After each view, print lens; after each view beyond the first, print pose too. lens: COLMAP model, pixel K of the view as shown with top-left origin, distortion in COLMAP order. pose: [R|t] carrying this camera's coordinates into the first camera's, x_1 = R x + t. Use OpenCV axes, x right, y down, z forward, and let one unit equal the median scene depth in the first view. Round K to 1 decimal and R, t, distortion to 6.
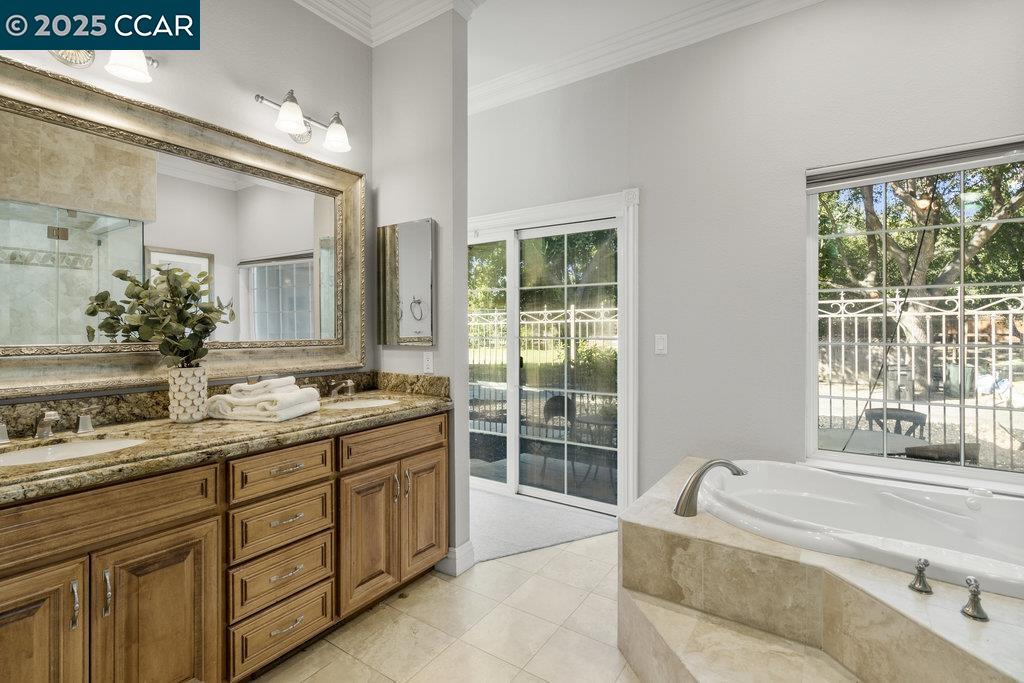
lens RADIAL K [[474.8, 0, 512.0], [0, 474.8, 341.5], [0, 0, 1]] dist [-0.000284, 0.000576]
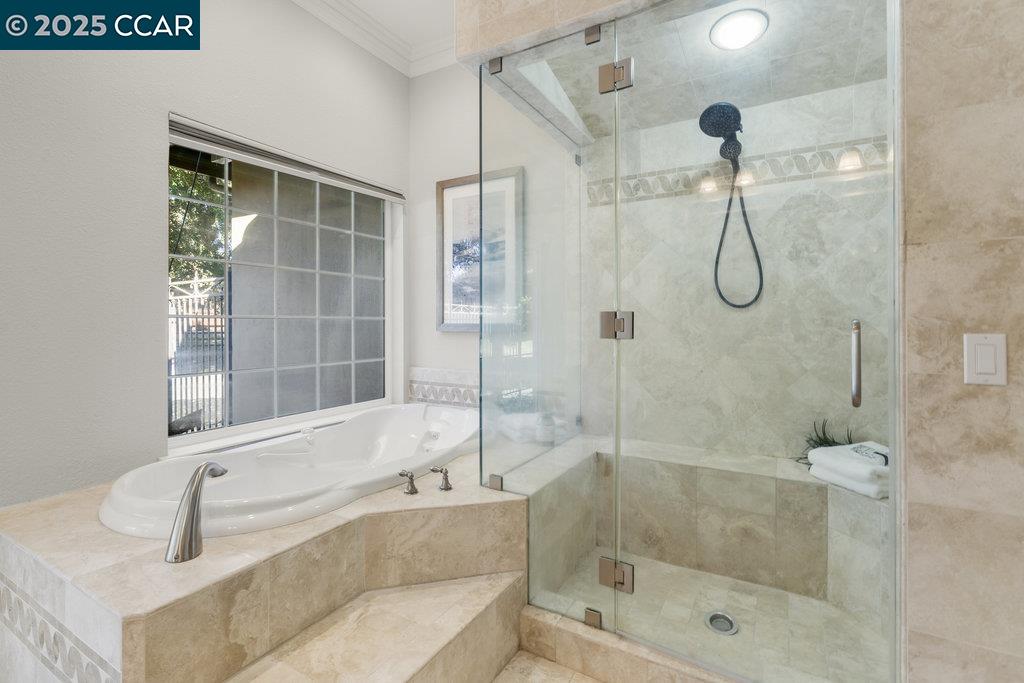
lens RADIAL K [[472.0, 0, 511.9], [0, 472.0, 321.6], [0, 0, 1]] dist [-0.001035, 0.000051]
pose [[-0.058986, -0.000850, 0.998258, -0.415552], [0.022059, 0.999754, 0.002155, 0.044322], [-0.998015, 0.022148, -0.058952, 0.696715]]
